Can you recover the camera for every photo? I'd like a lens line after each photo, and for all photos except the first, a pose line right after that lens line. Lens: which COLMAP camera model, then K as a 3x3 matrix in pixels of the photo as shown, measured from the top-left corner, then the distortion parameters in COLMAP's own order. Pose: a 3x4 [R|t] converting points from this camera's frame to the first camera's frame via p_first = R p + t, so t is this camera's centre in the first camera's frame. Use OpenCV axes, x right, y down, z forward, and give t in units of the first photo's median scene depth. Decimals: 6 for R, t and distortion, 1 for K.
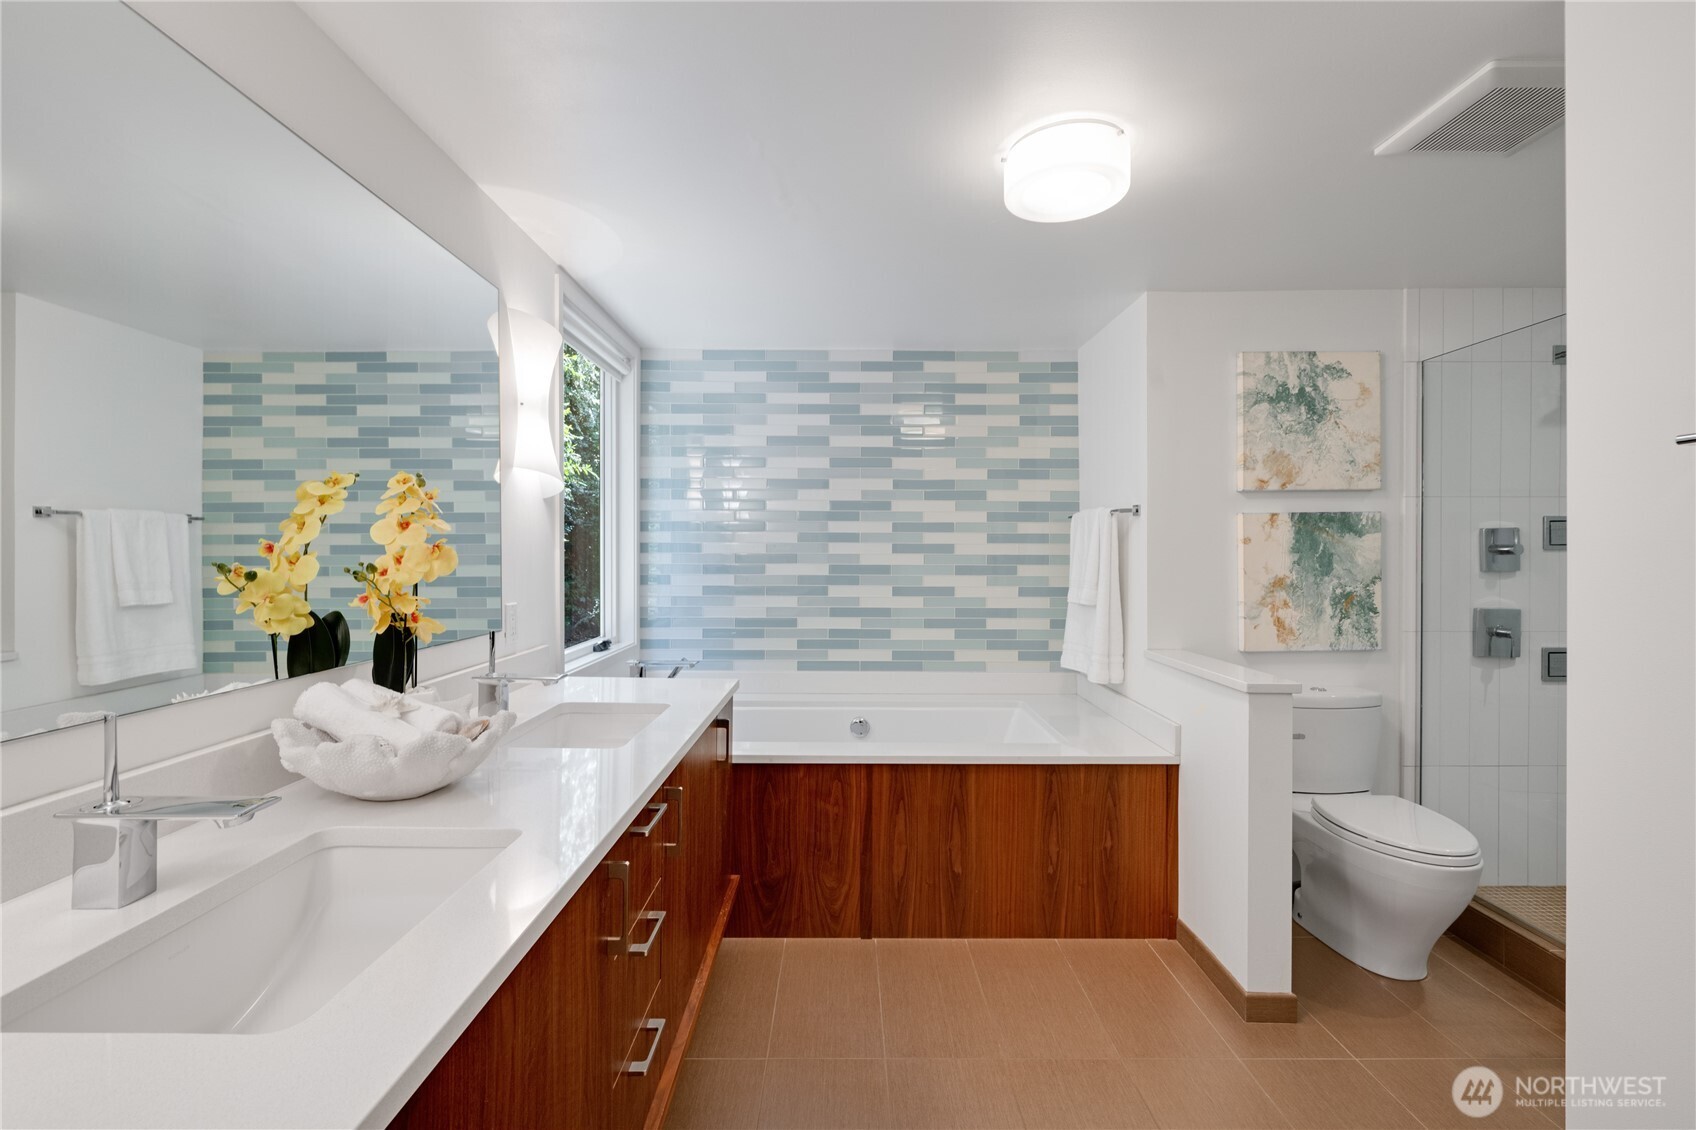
lens RADIAL K [[792.0, 0, 846.2], [0, 792.0, 538.5], [0, 0, 1]] dist [-0.000434, 0.000078]
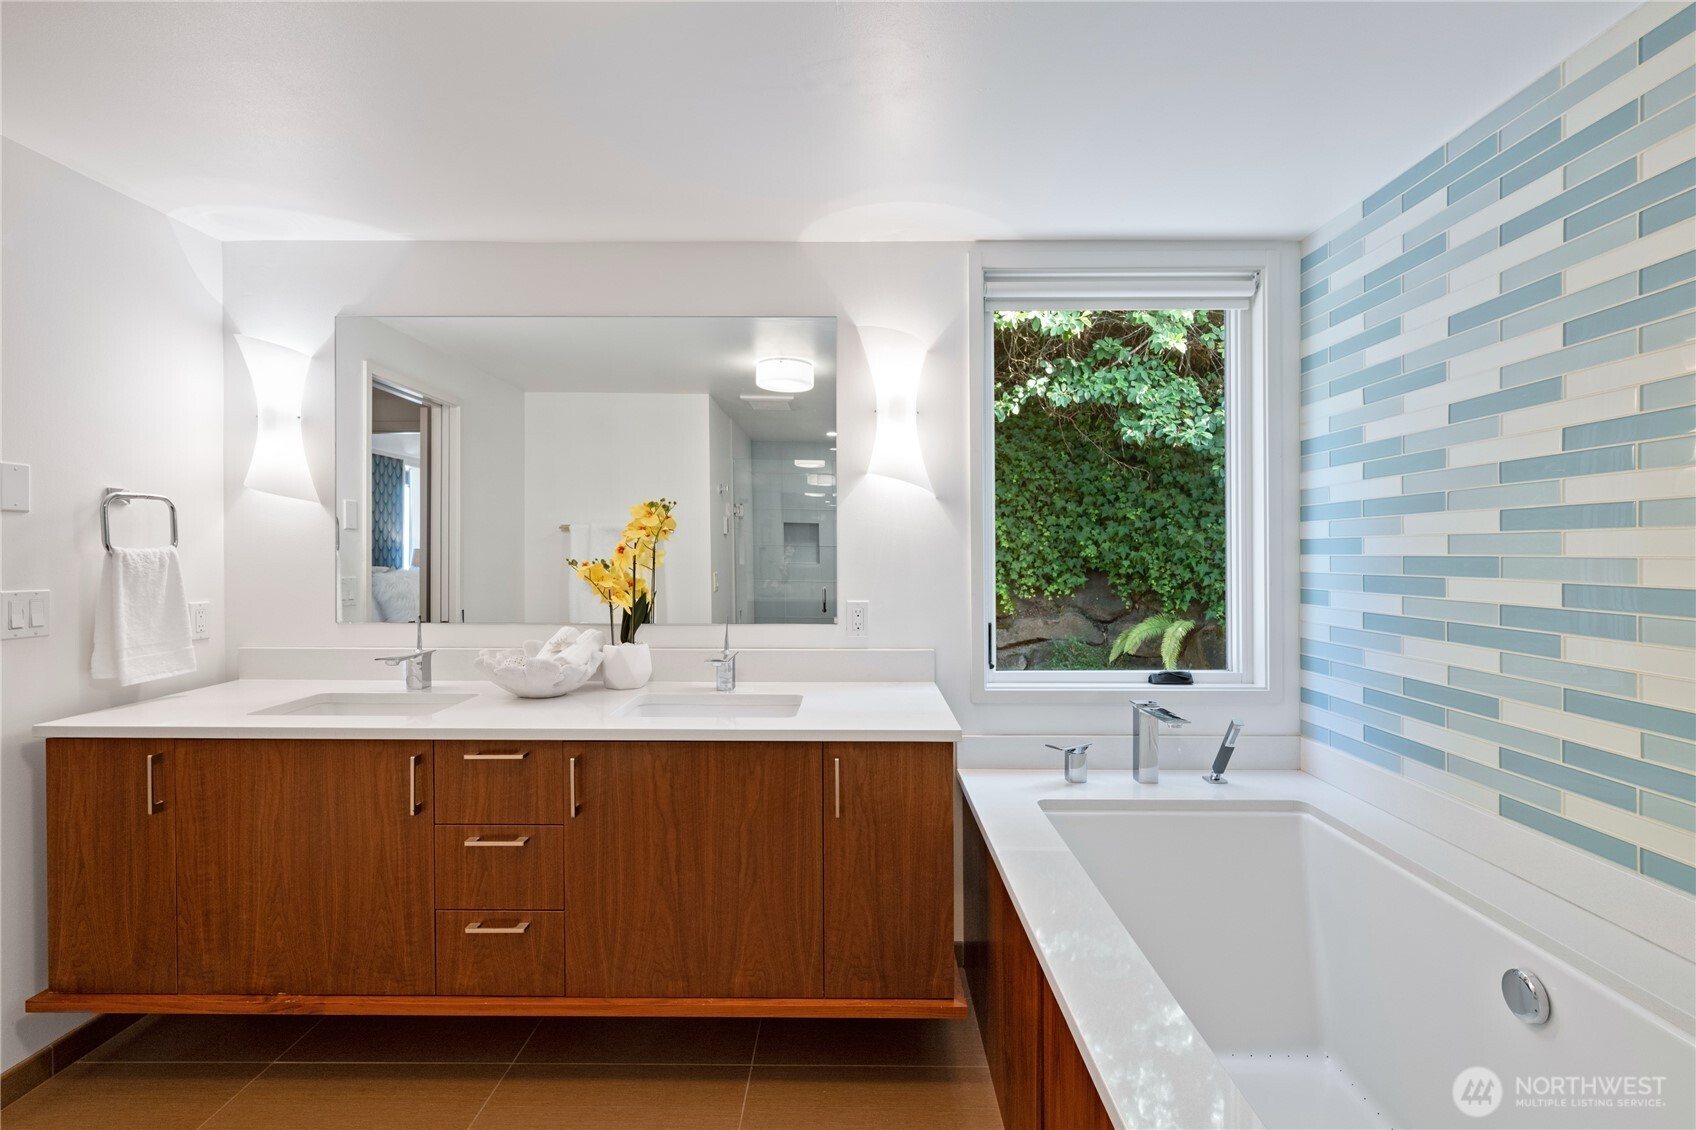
lens RADIAL K [[792.0, 0, 846.2], [0, 792.0, 538.5], [0, 0, 1]] dist [-0.000434, 0.000078]
pose [[-0.033221, -0.019397, -0.999260, 0.402637], [0.019582, 0.999607, -0.020054, 0.010835], [0.999256, -0.020234, -0.032828, 0.642861]]
